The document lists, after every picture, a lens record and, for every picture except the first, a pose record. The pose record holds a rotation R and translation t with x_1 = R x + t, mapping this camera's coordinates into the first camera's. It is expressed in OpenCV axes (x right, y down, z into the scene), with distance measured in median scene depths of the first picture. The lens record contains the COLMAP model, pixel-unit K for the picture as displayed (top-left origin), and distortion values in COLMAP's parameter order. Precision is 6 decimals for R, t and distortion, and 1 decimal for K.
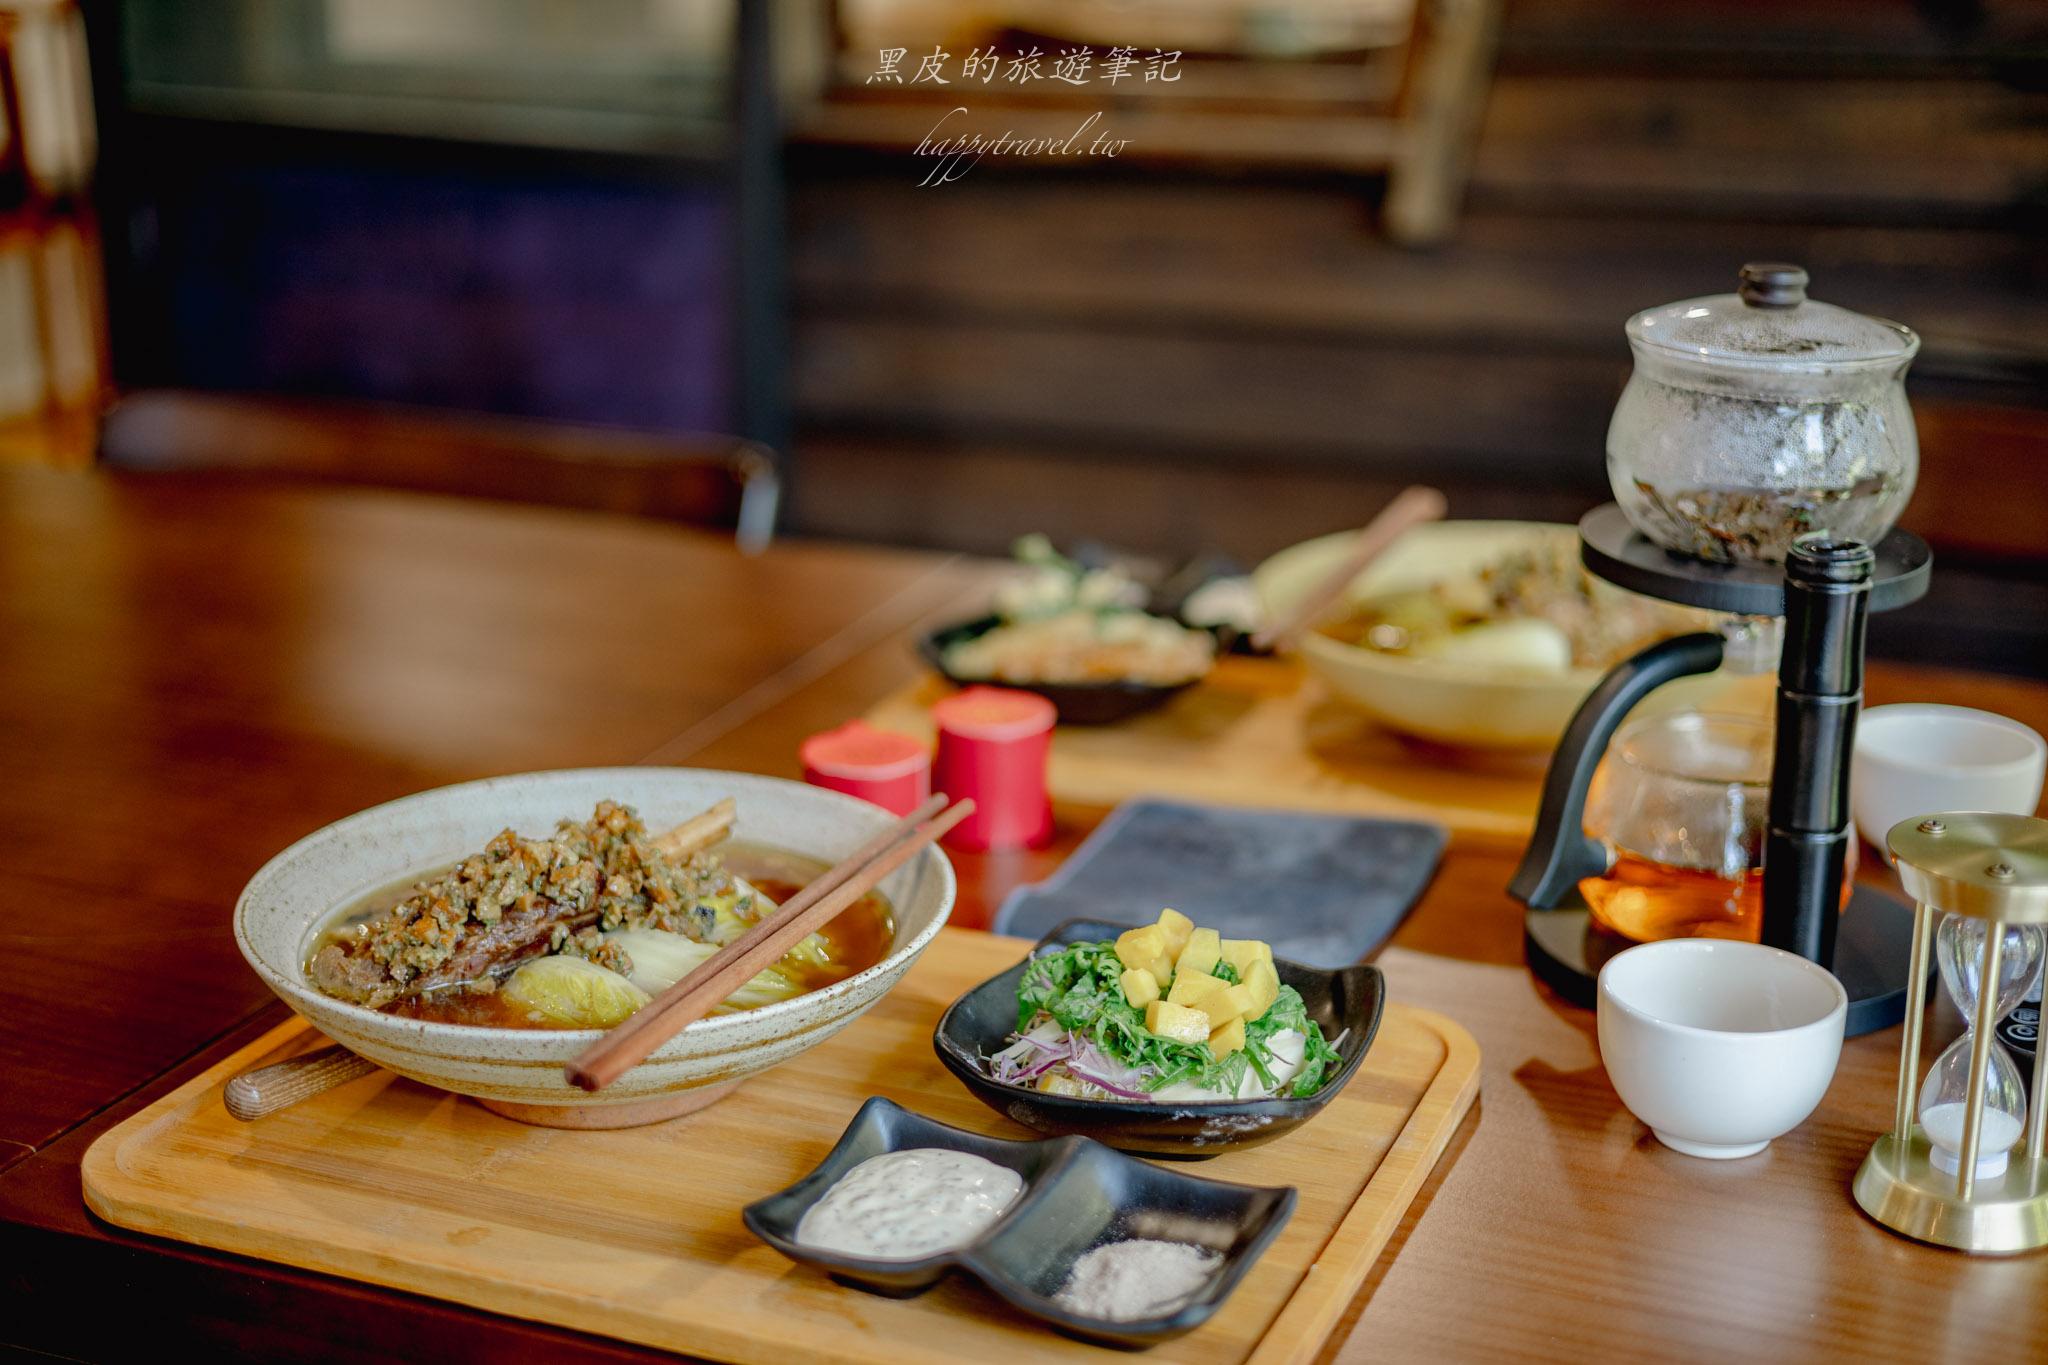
lens RADIAL K [[3303.5, 0, 1022.0], [0, 3303.5, 728.0], [0, 0, 1]] dist [-0.021237, 0.157336]
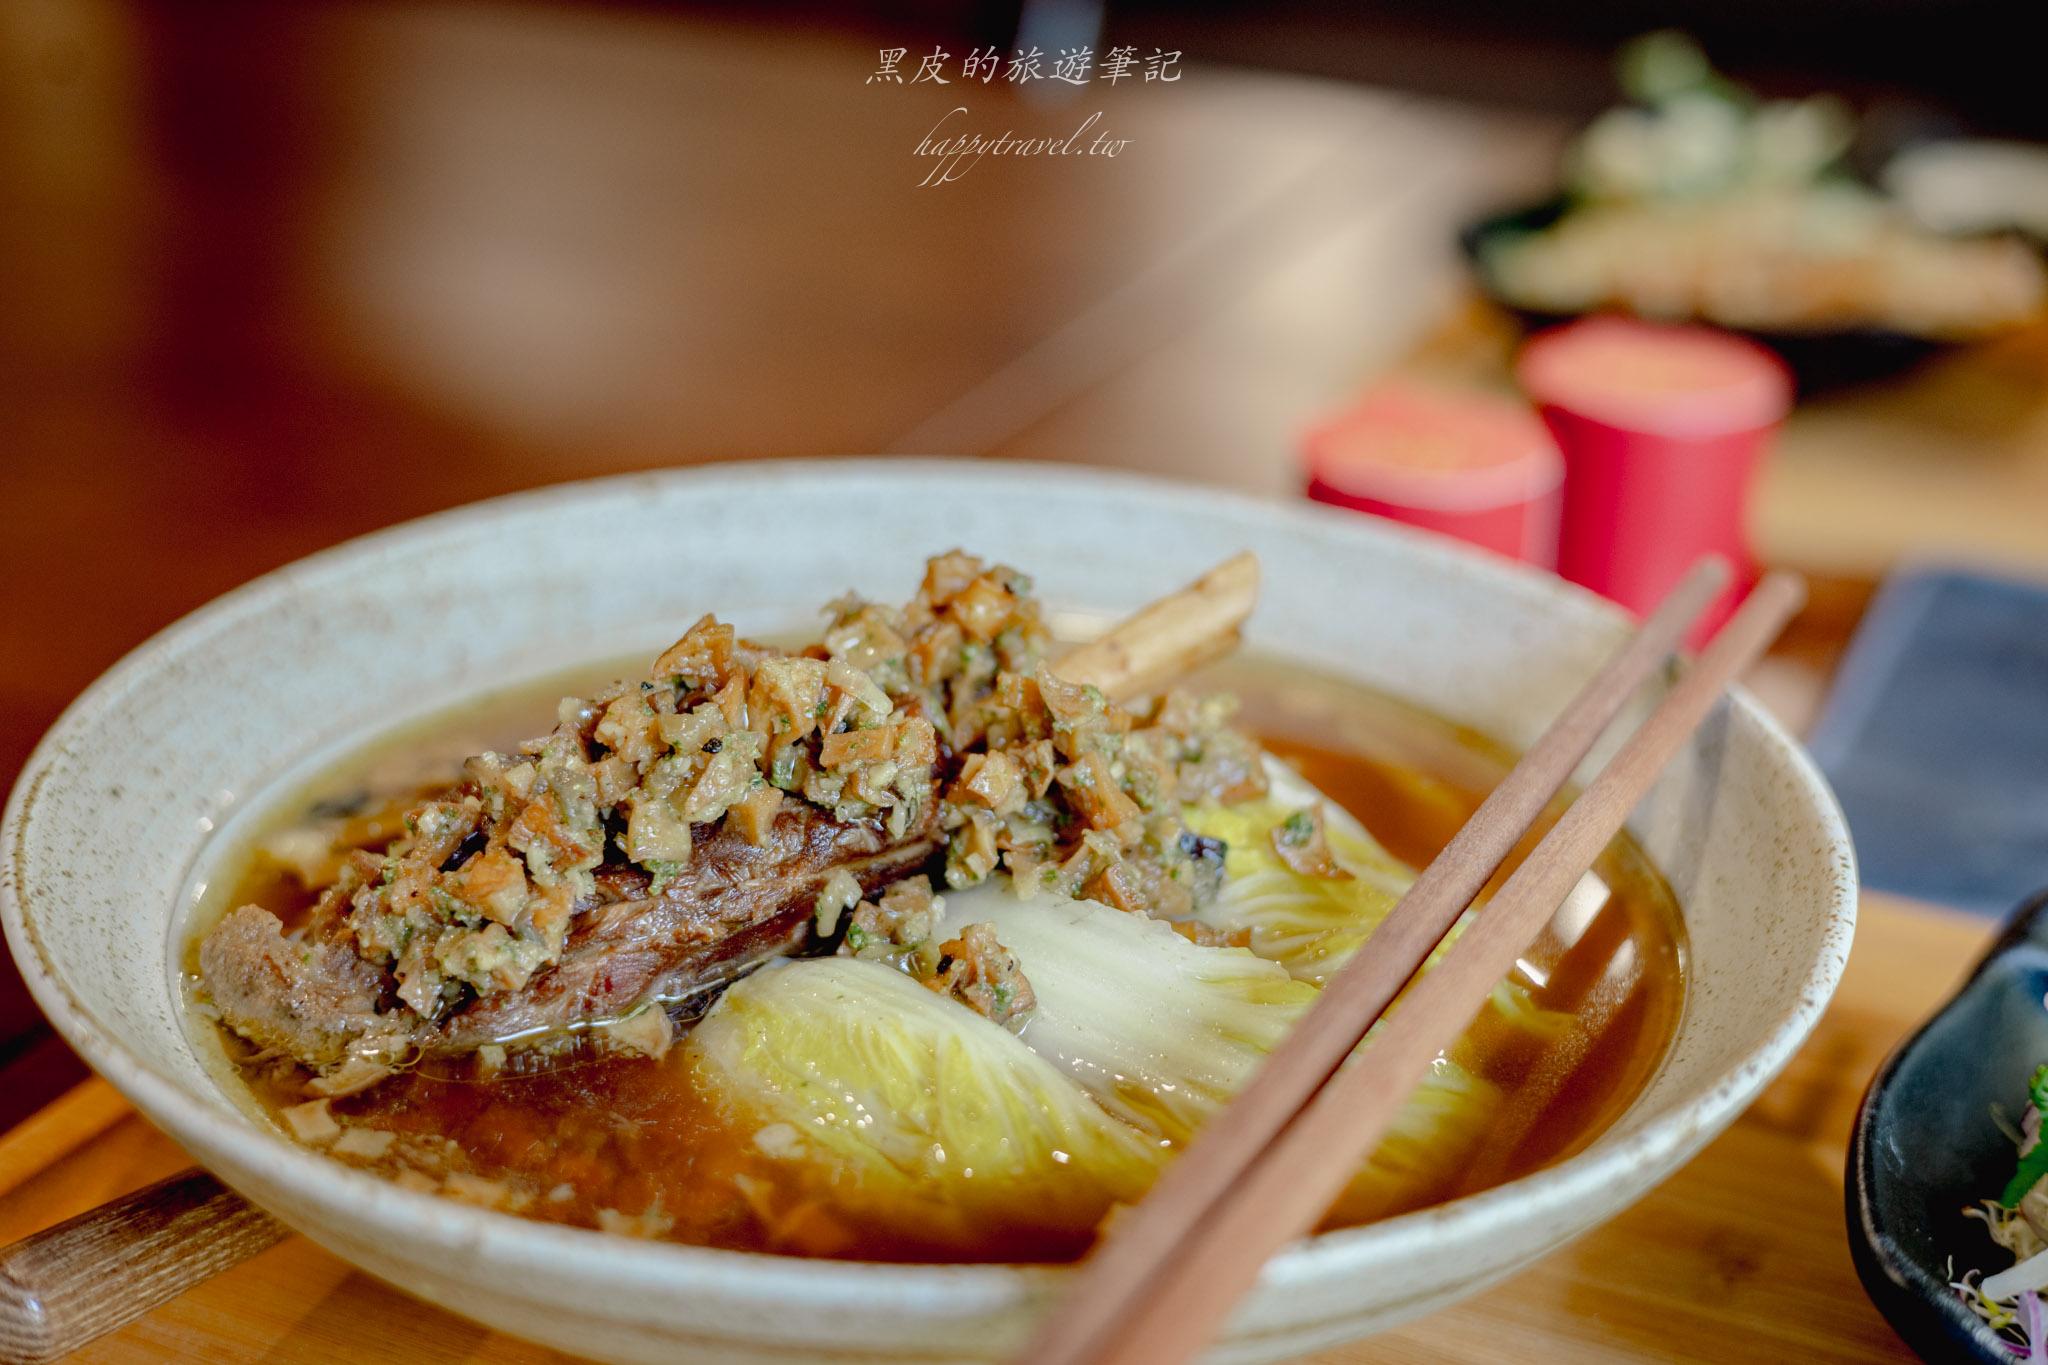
lens RADIAL K [[3303.5, 0, 1022.0], [0, 3303.5, 728.0], [0, 0, 1]] dist [-0.021237, 0.157336]
pose [[0.998815, 0.042384, -0.023905, -0.110114], [-0.039796, 0.994197, 0.099940, 0.002931], [0.028002, -0.098870, 0.994706, 0.617584]]
